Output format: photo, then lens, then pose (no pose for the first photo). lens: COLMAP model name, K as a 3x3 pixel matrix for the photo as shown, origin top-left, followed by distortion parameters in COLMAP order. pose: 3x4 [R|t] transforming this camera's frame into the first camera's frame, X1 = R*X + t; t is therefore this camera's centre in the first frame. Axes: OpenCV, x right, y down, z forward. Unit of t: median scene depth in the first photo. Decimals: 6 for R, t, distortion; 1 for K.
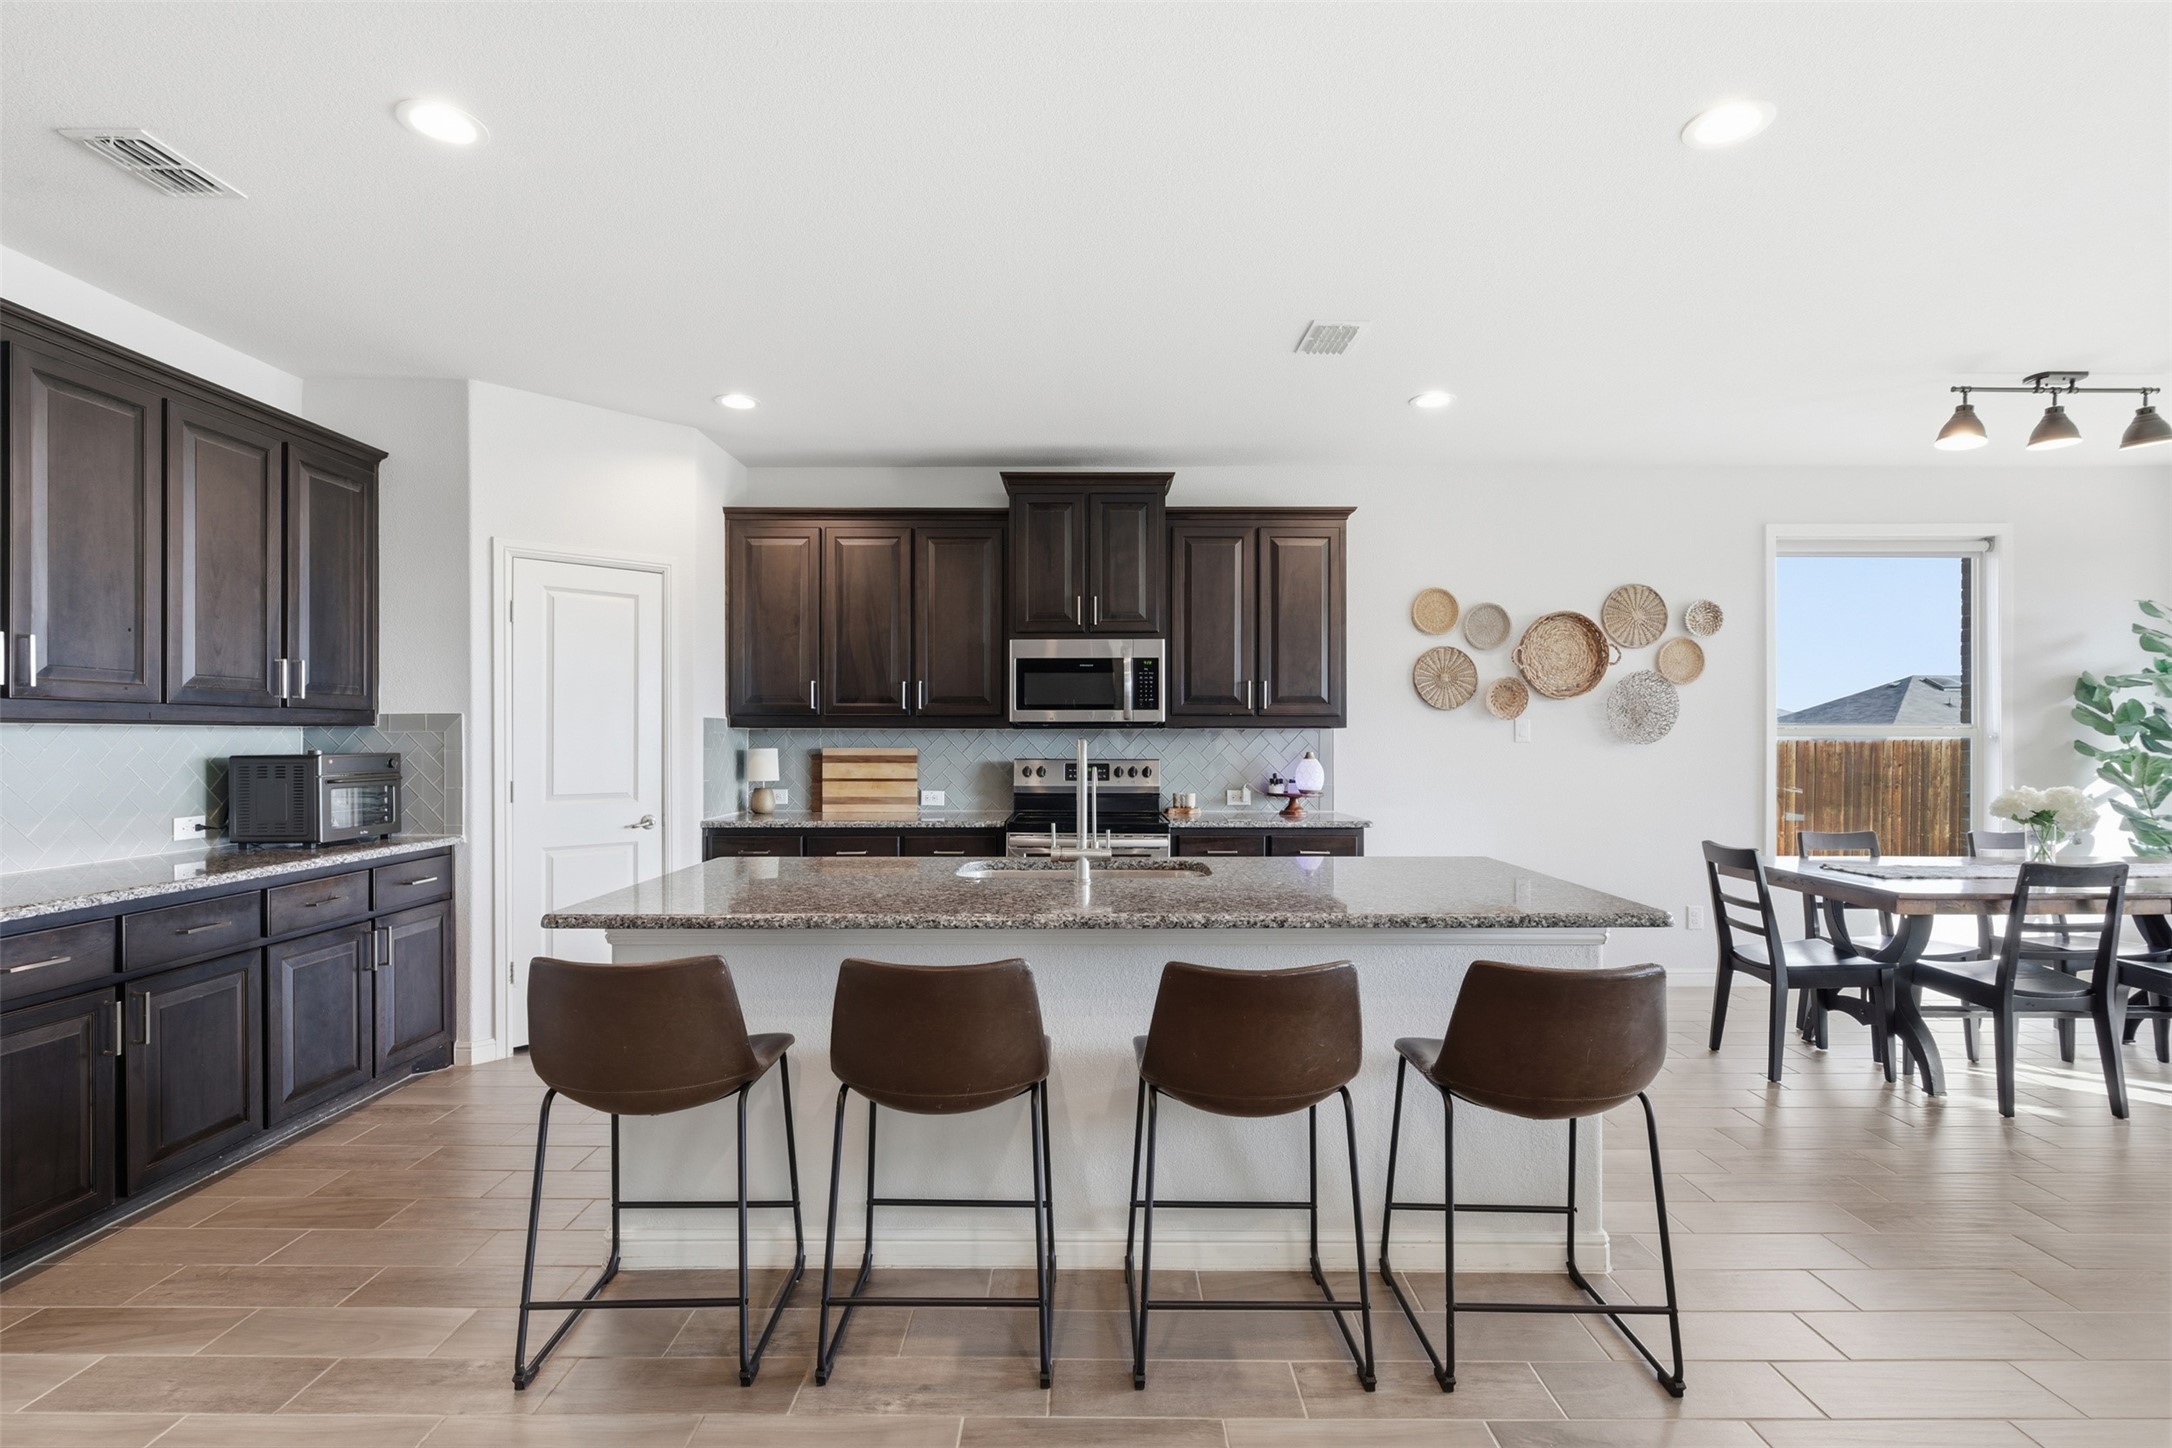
lens RADIAL K [[1022.6, 0, 1087.1], [0, 1022.6, 737.7], [0, 0, 1]] dist [-0.005272, 0.001902]
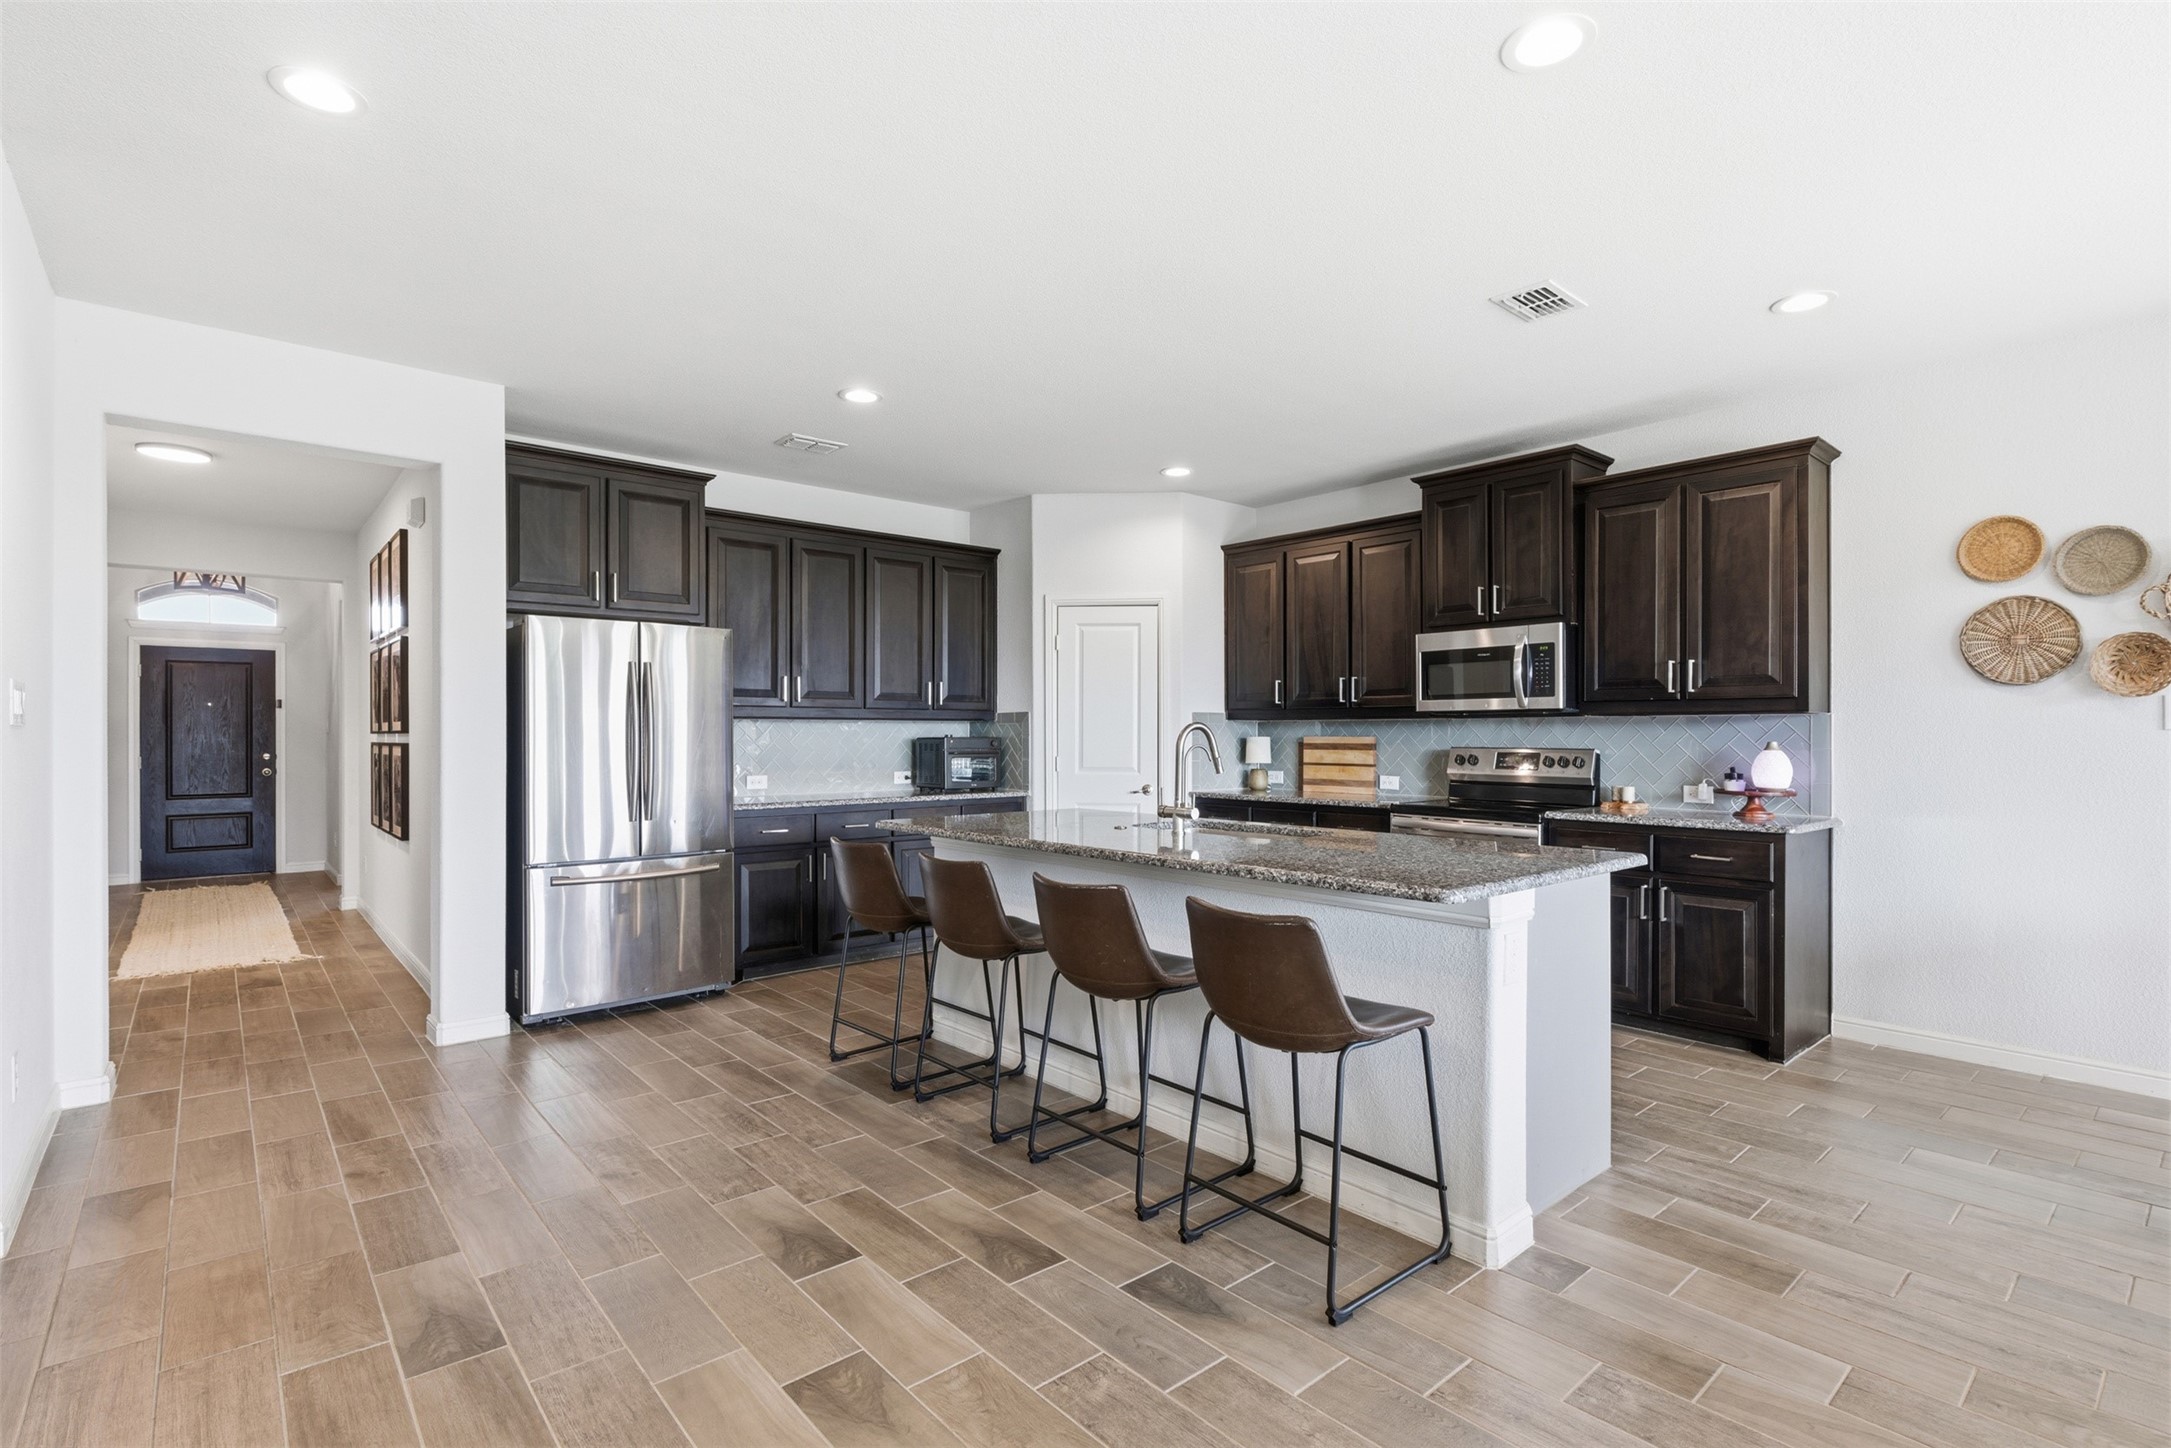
lens RADIAL K [[1022.2, 0, 1077.6], [0, 1022.2, 734.4], [0, 0, 1]] dist [-0.005272, 0.001902]
pose [[0.653845, -0.000053, -0.756628, 0.492502], [-0.001373, 0.999998, -0.001256, 0.009982], [0.756627, 0.001860, 0.653844, 0.036136]]
